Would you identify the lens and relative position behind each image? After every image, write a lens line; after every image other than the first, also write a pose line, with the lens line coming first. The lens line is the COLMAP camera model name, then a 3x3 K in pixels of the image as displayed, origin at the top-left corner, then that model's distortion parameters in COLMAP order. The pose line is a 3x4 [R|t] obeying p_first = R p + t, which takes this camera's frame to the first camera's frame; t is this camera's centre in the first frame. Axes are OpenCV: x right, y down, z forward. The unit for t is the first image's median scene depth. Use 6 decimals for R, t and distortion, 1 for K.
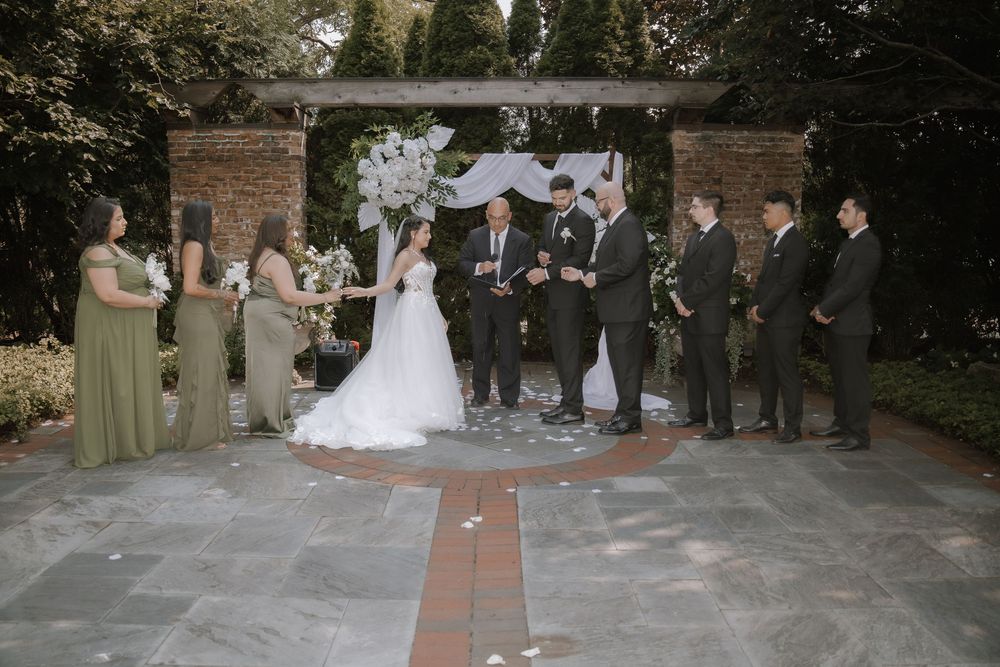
lens RADIAL K [[936.5, 0, 501.2], [0, 936.5, 333.3], [0, 0, 1]] dist [0.100383, 0.000000]
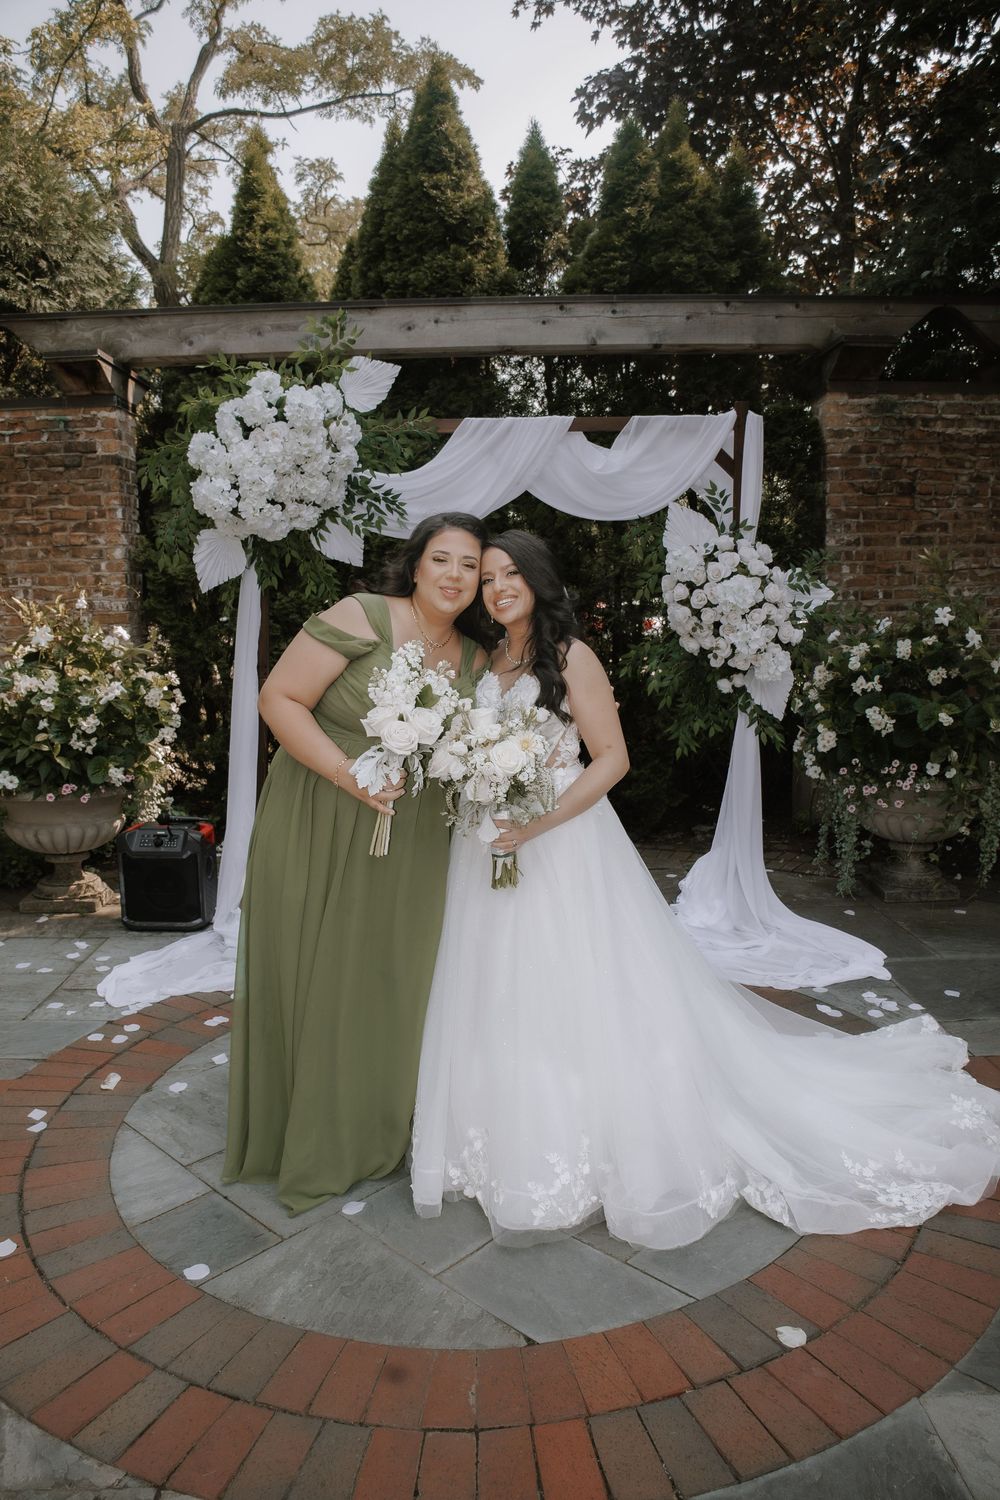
lens RADIAL K [[1112.5, 0, 499.5], [0, 1112.5, 757.6], [0, 0, 1]] dist [-0.014850, -0.002230]
pose [[0.999759, -0.021405, 0.004929, -0.007819], [0.021248, 0.999325, 0.029953, -0.039701], [-0.005567, -0.029841, 0.999539, 0.440085]]
